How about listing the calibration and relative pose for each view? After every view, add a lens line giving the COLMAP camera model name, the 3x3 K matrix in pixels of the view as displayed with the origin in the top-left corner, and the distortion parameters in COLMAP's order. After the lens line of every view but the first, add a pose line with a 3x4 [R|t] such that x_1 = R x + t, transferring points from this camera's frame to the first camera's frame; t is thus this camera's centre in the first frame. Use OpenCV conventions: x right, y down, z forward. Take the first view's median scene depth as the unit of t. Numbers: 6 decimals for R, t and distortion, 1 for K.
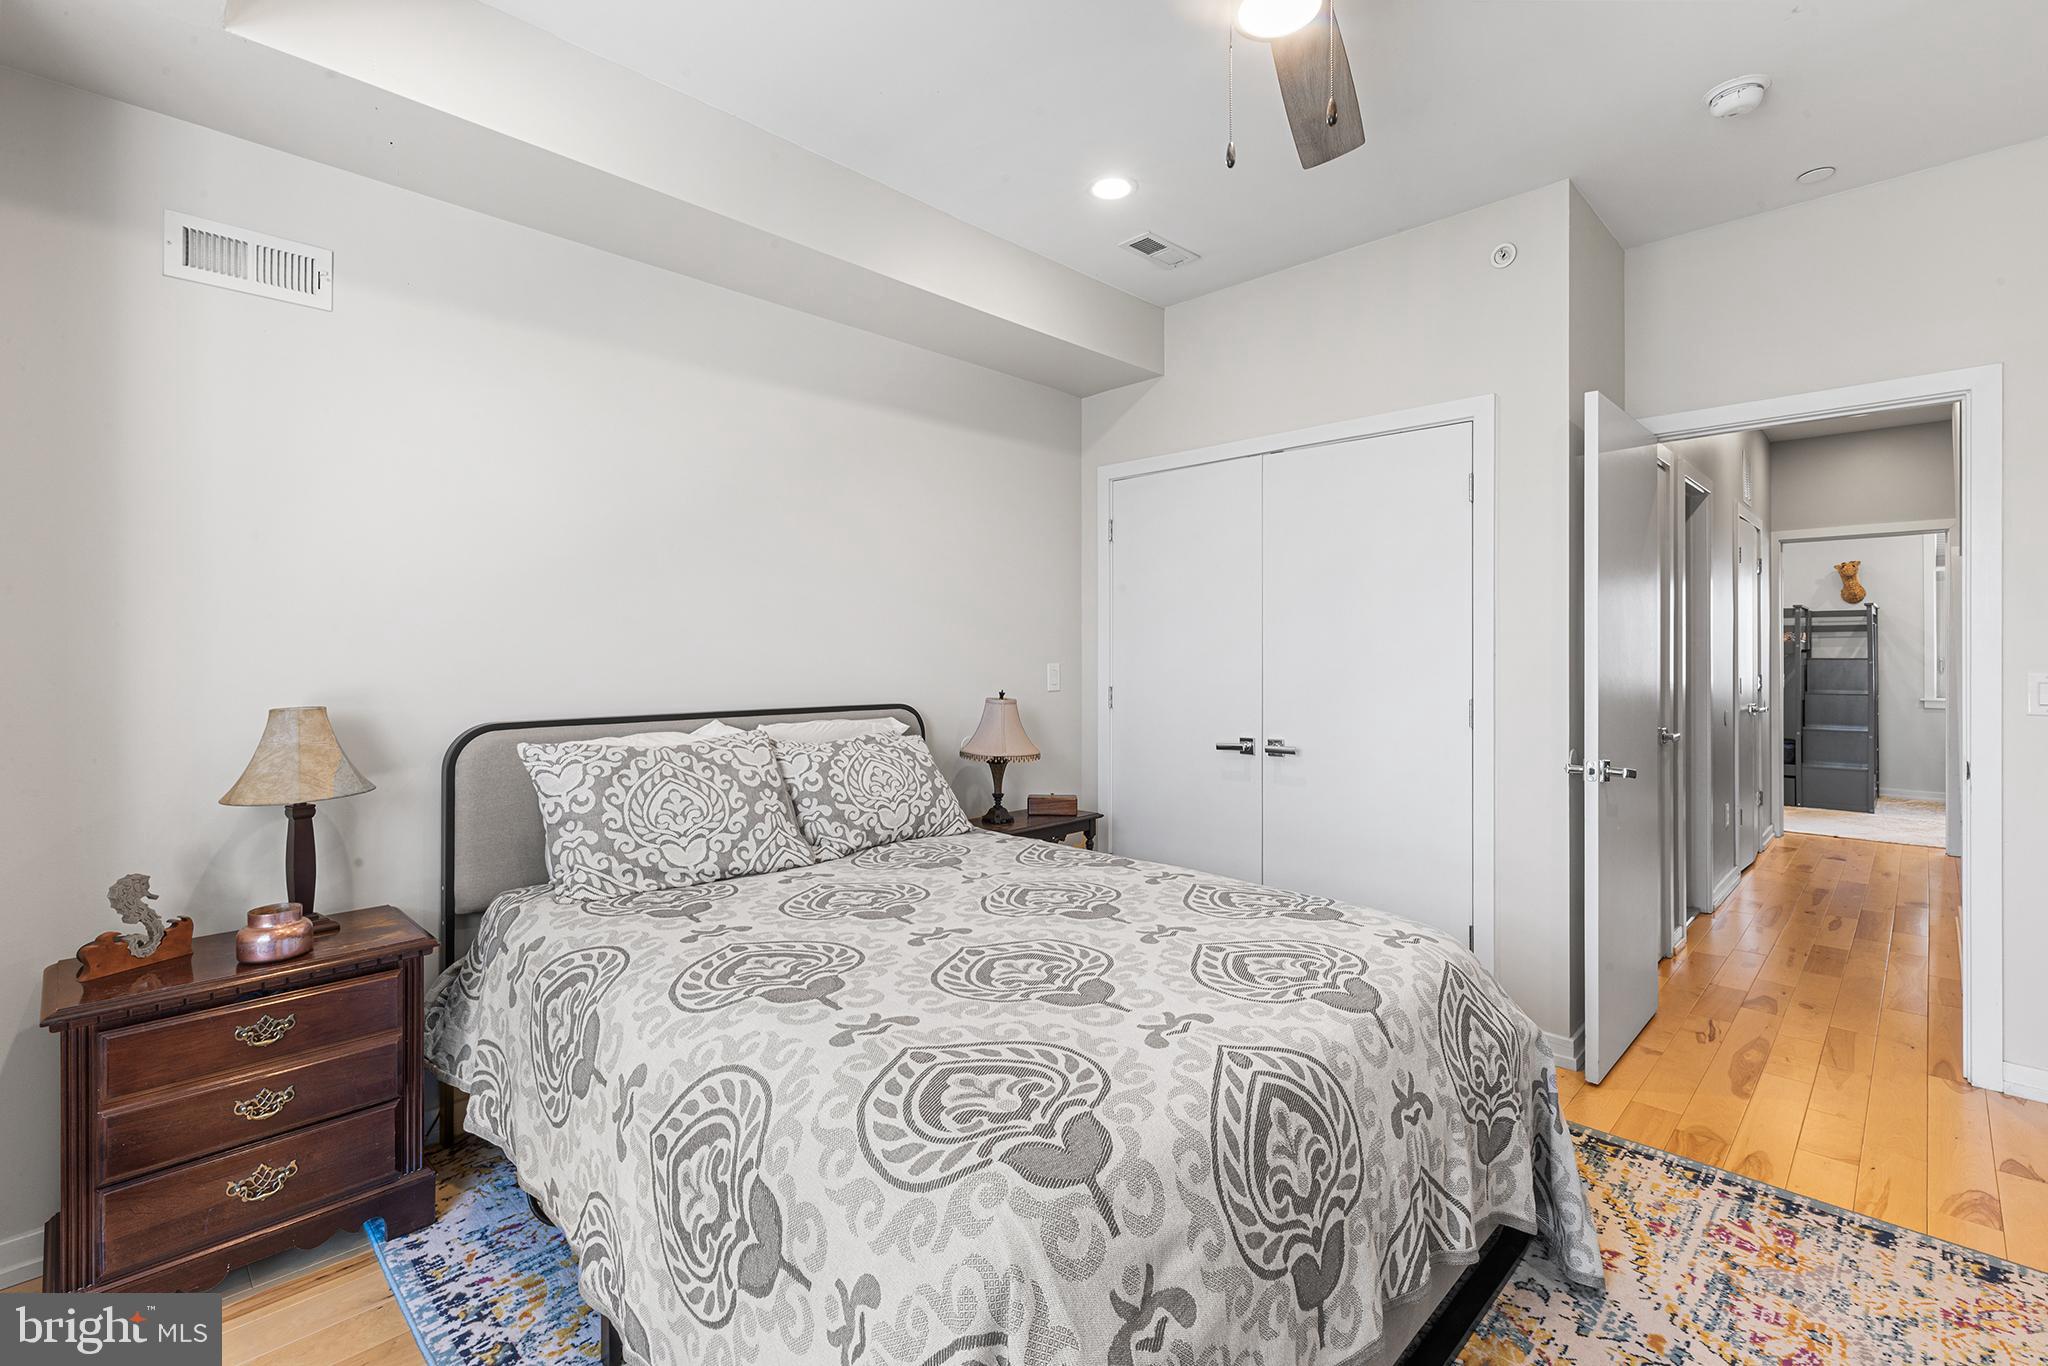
lens RADIAL K [[921.7, 0, 1021.9], [0, 921.7, 668.8], [0, 0, 1]] dist [0.004194, -0.001557]
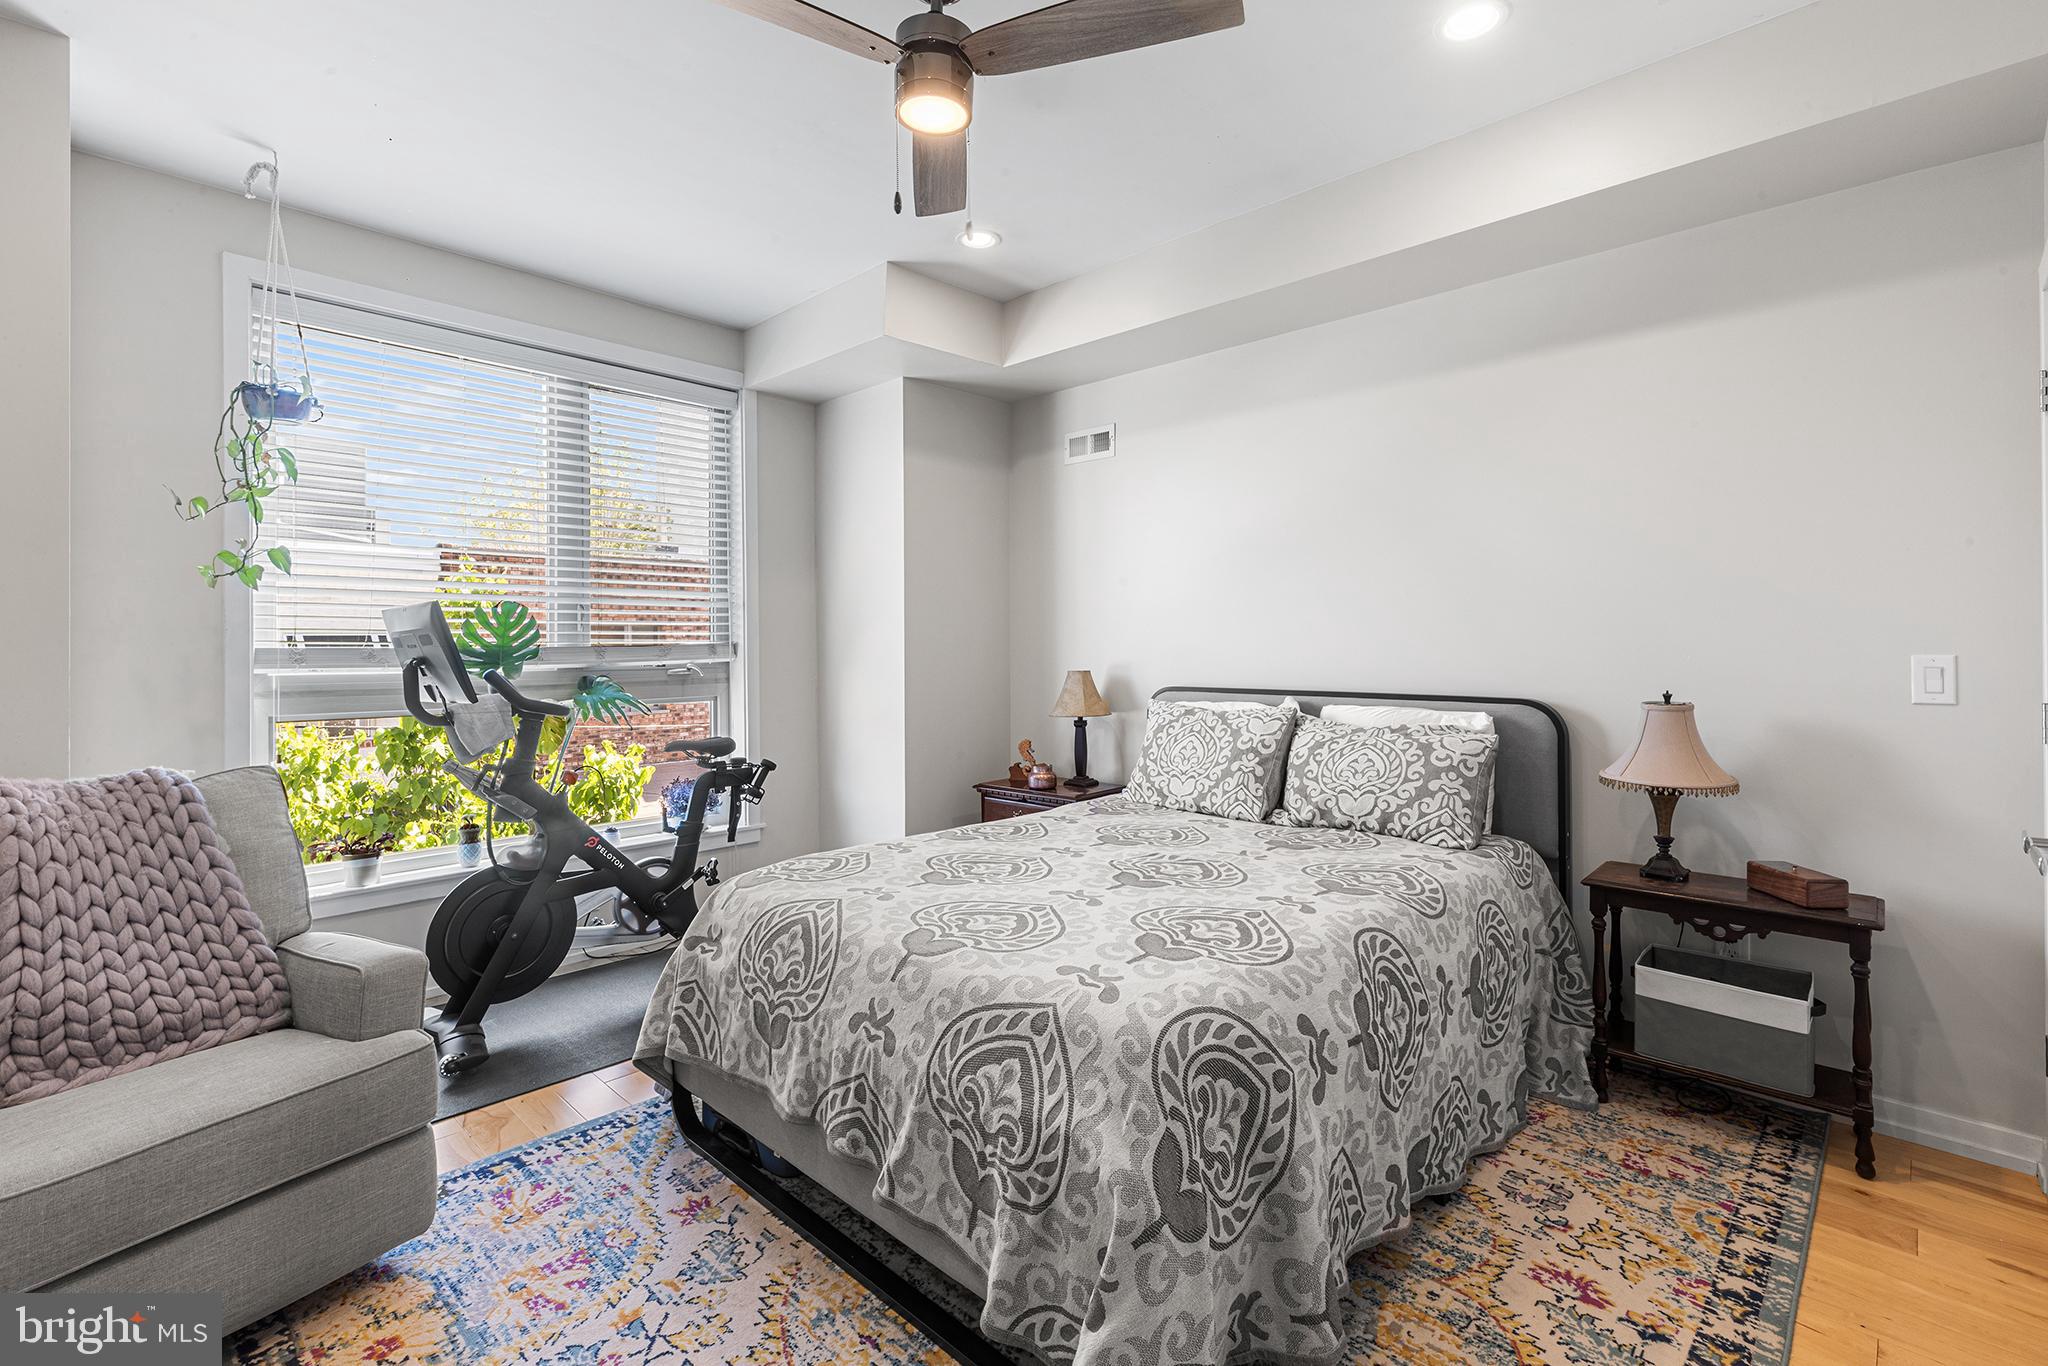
lens RADIAL K [[921.7, 0, 1020.9], [0, 921.7, 669.8], [0, 0, 1]] dist [0.004194, -0.001557]
pose [[-0.001835, 0.025305, -0.999678, 0.890910], [-0.012018, 0.999607, 0.025326, -0.006205], [0.999926, 0.012061, -0.001530, 0.667713]]
